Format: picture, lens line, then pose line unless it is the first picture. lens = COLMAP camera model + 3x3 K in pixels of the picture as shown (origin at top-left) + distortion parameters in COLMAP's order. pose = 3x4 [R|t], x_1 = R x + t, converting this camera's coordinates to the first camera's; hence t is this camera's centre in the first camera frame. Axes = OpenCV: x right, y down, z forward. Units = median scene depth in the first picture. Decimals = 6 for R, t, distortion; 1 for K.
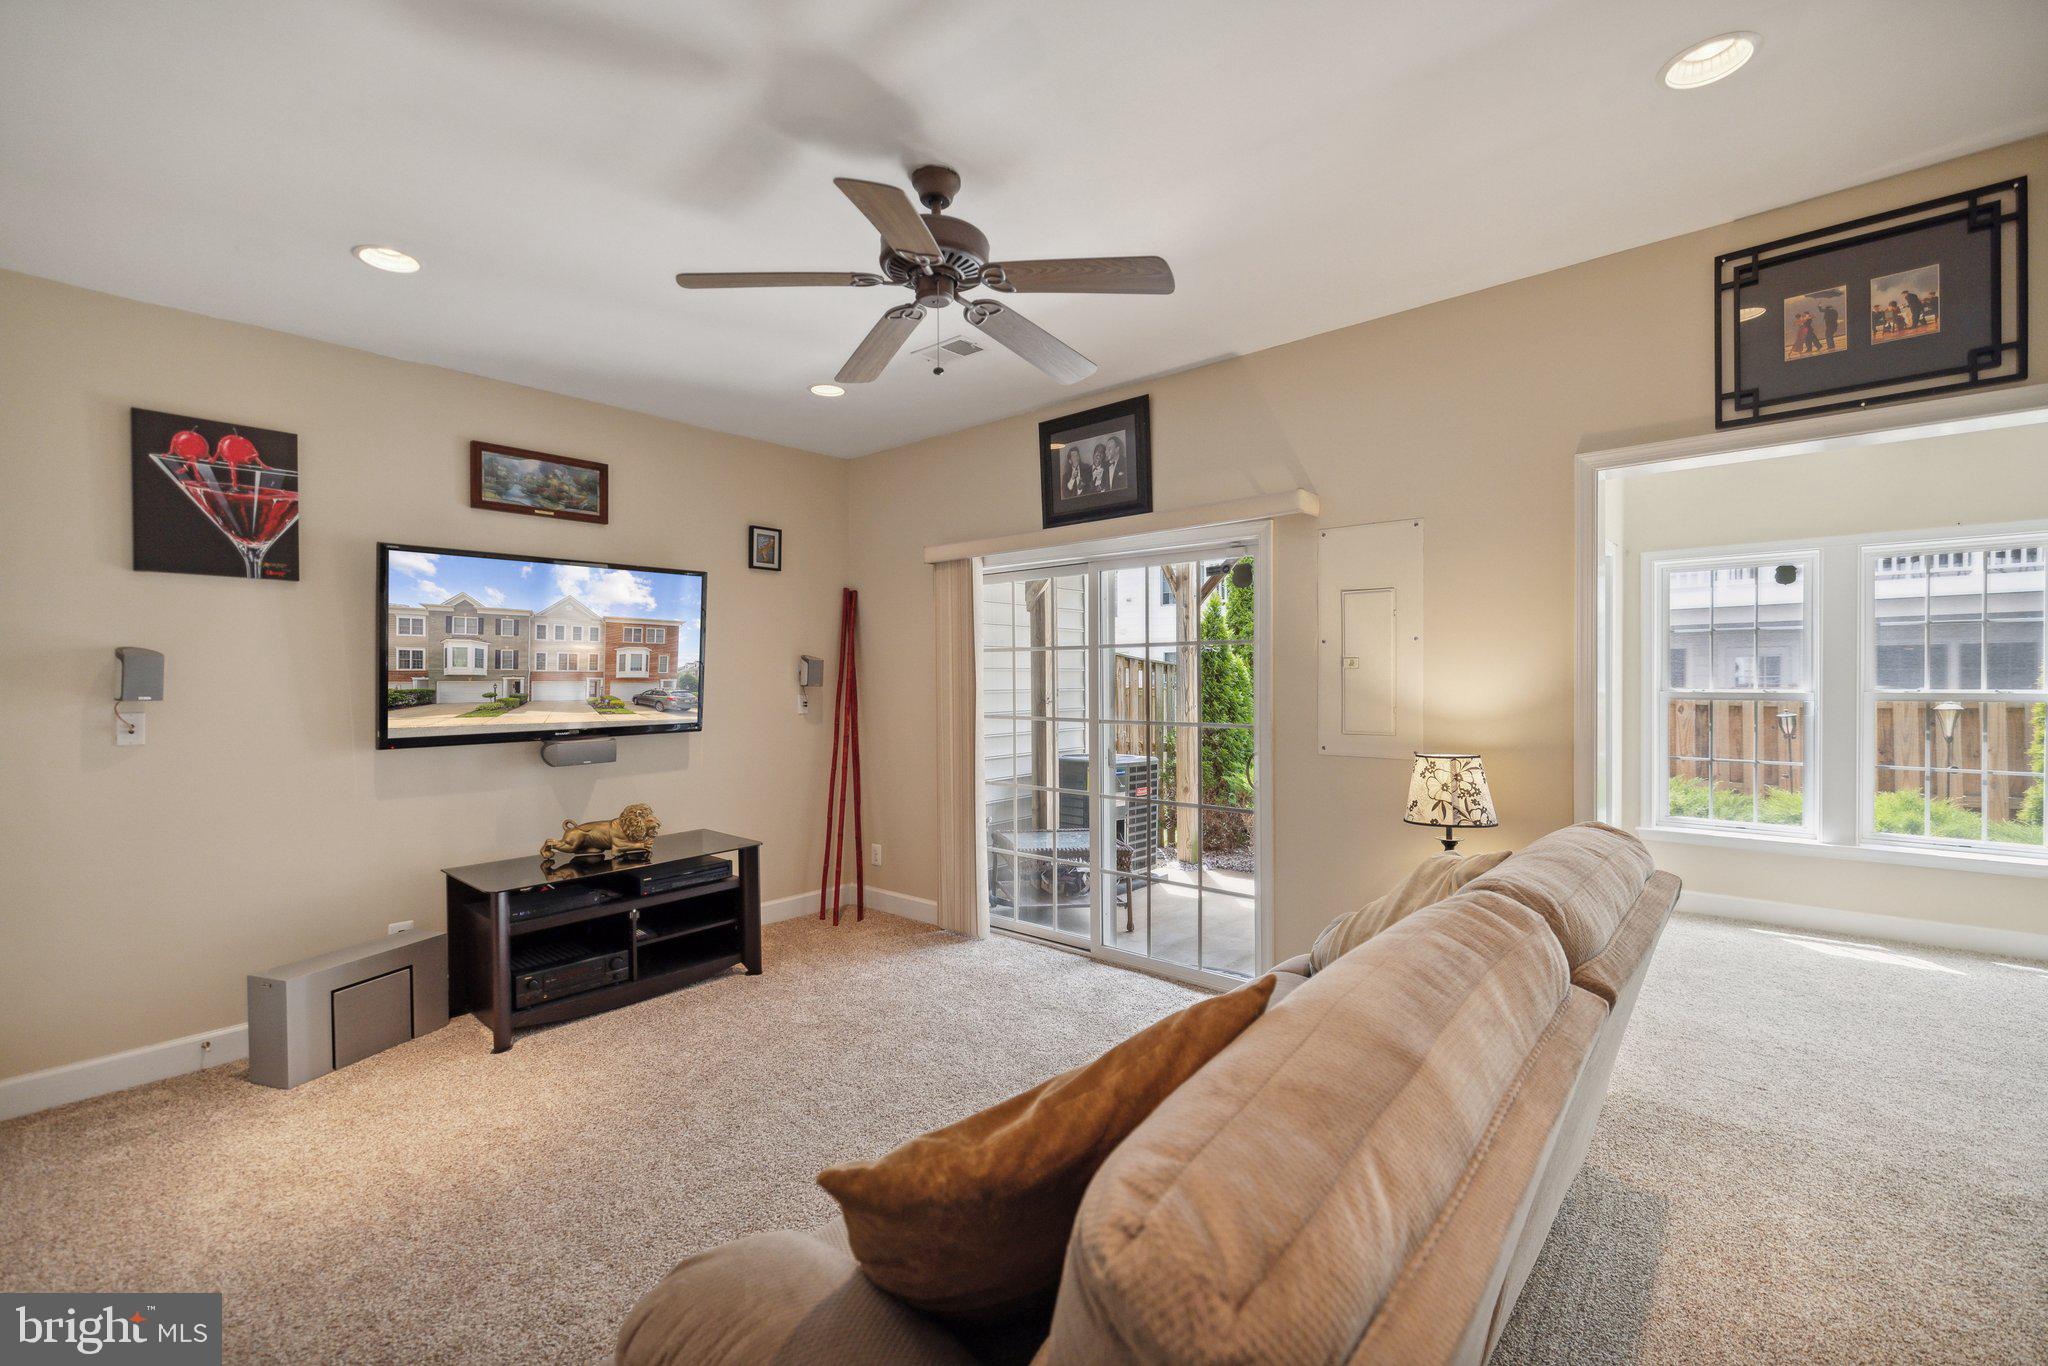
lens RADIAL K [[870.2, 0, 1024.0], [0, 870.2, 683.0], [0, 0, 1]] dist [0.001330, 0.000007]
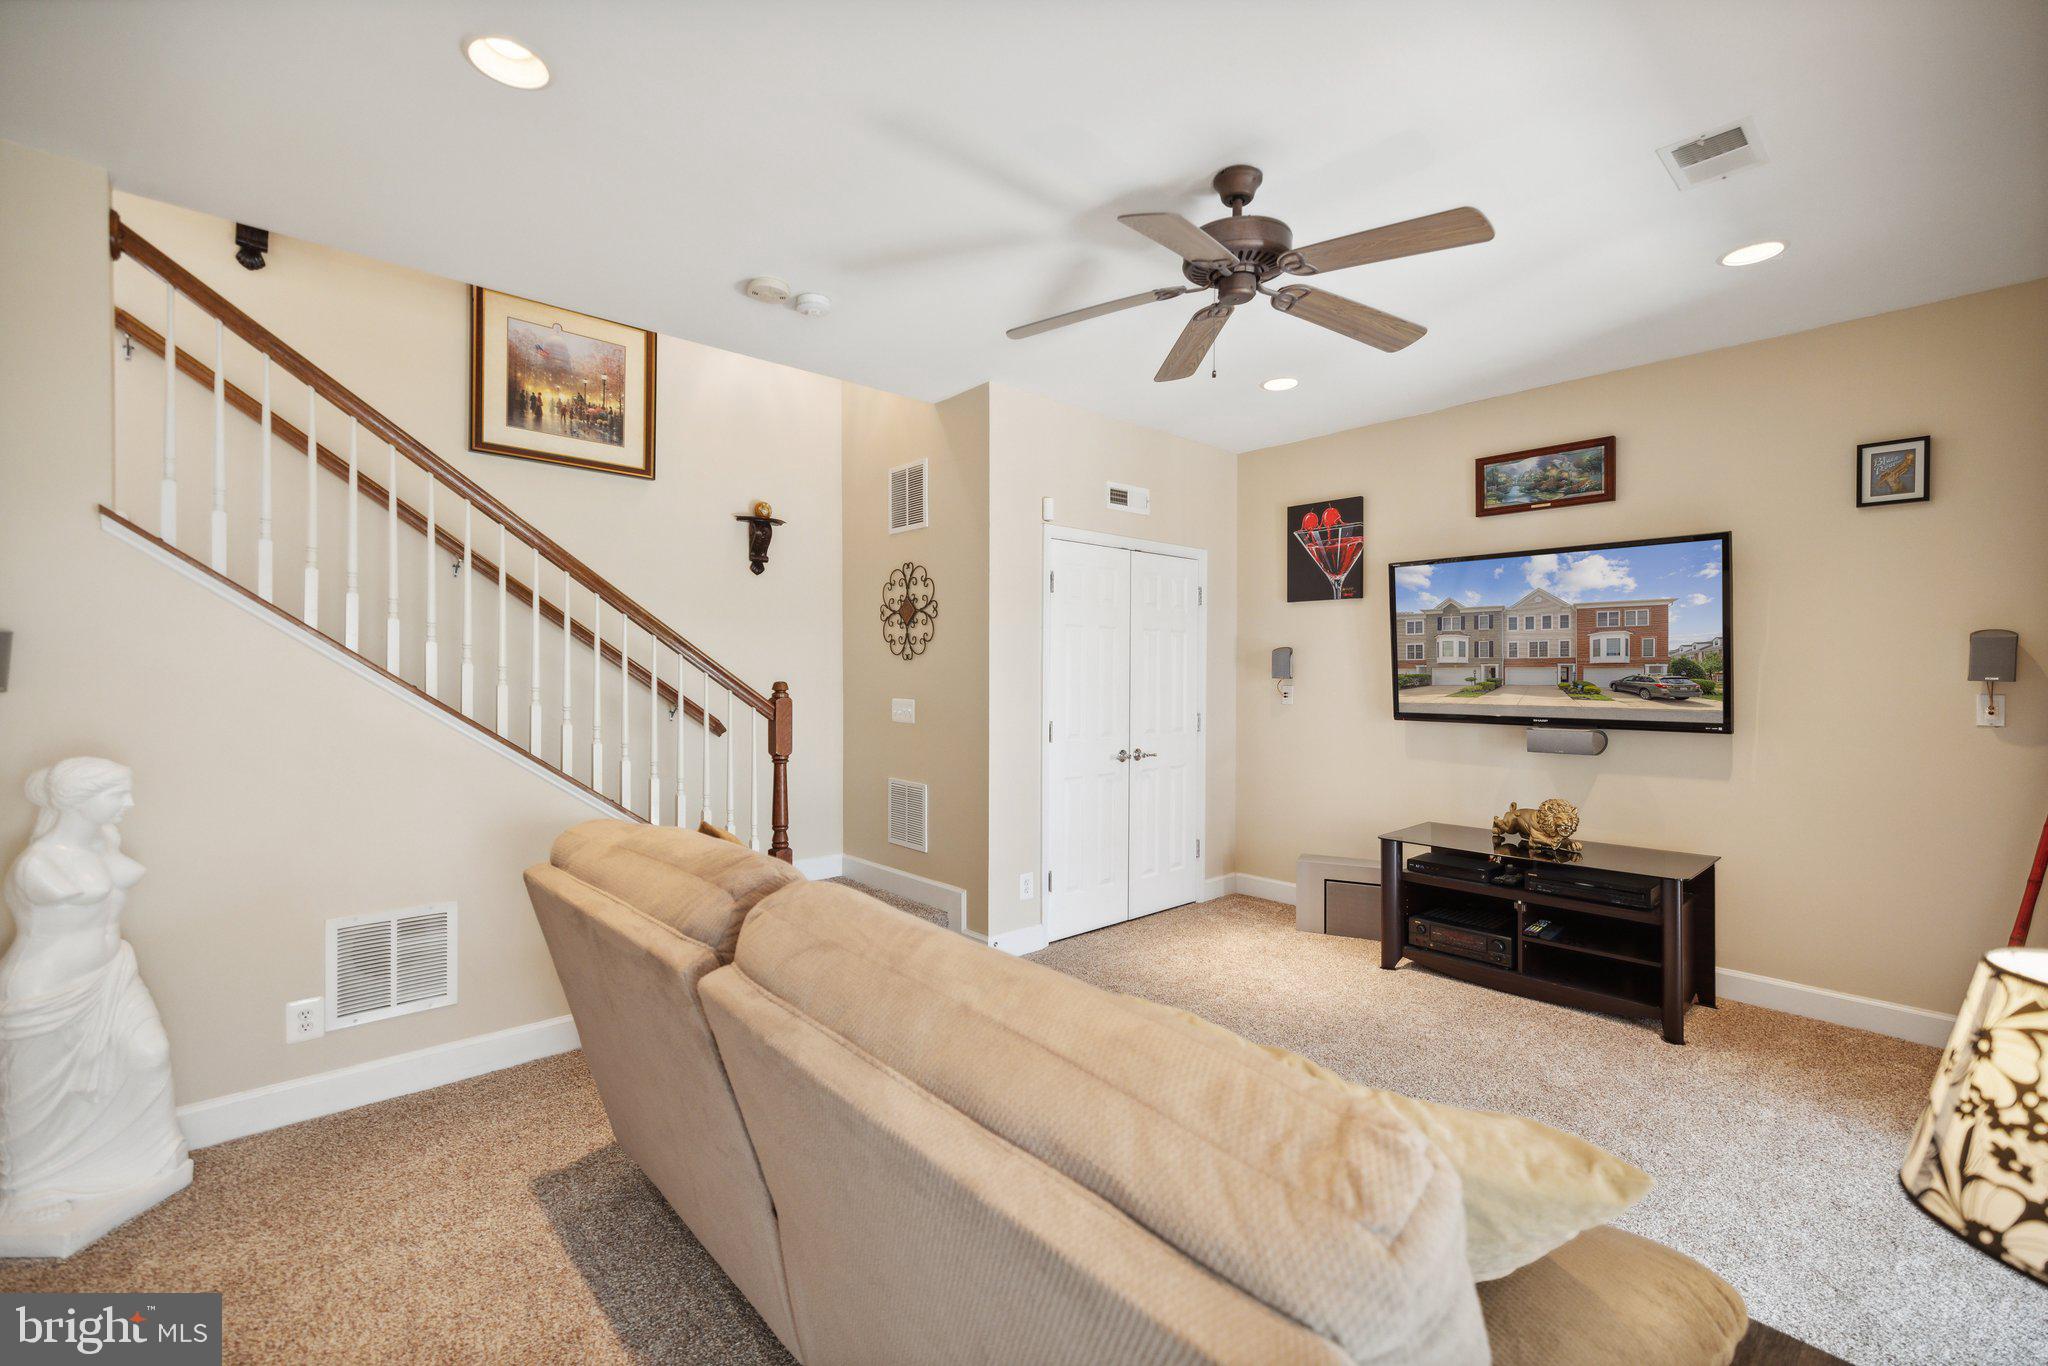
lens RADIAL K [[899.3, 0, 1041.4], [0, 899.3, 668.0], [0, 0, 1]] dist [0.006148, -0.000463]
pose [[-0.126717, 0.001978, -0.991937, 0.645816], [-0.009035, 0.999954, 0.003148, -0.000930], [0.991898, 0.009361, -0.126694, 0.604904]]
